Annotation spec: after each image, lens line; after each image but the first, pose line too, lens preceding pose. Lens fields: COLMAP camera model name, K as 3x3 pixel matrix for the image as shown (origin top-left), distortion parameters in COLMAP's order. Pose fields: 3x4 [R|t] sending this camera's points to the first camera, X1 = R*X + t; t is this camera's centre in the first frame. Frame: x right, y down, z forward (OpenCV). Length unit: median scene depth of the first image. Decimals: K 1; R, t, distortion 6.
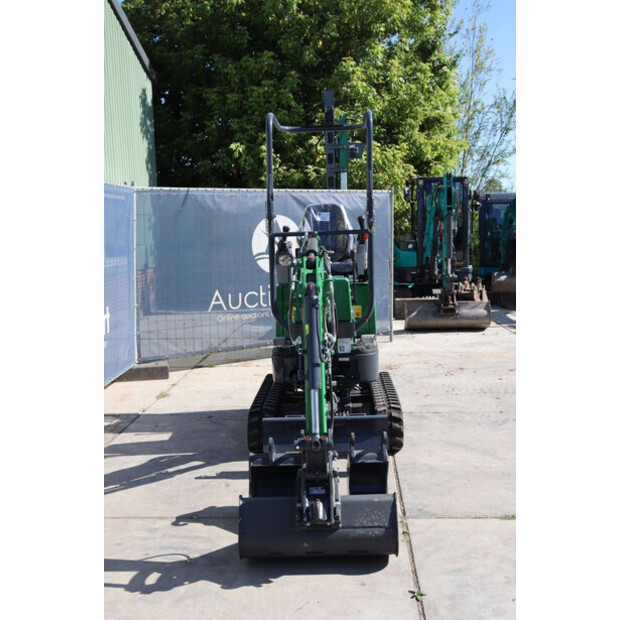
lens RADIAL K [[676.0, 0, 309.1], [0, 676.0, 308.3], [0, 0, 1]] dist [-0.022985, 0.000000]
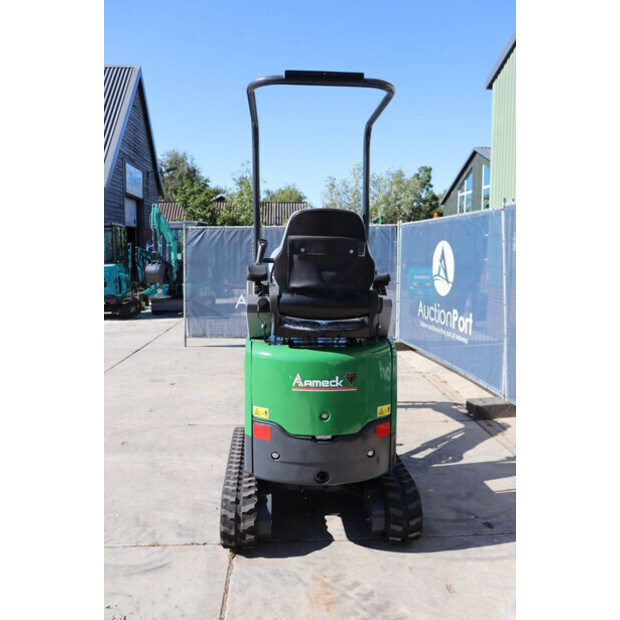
lens RADIAL K [[551.8, 0, 313.1], [0, 551.8, 310.4], [0, 0, 1]] dist [-0.107414, 0.074580]
pose [[-0.992989, 0.035195, -0.112844, 0.117936], [0.010737, 0.977555, 0.210406, -0.234605], [0.117716, 0.207719, -0.971080, 2.018470]]
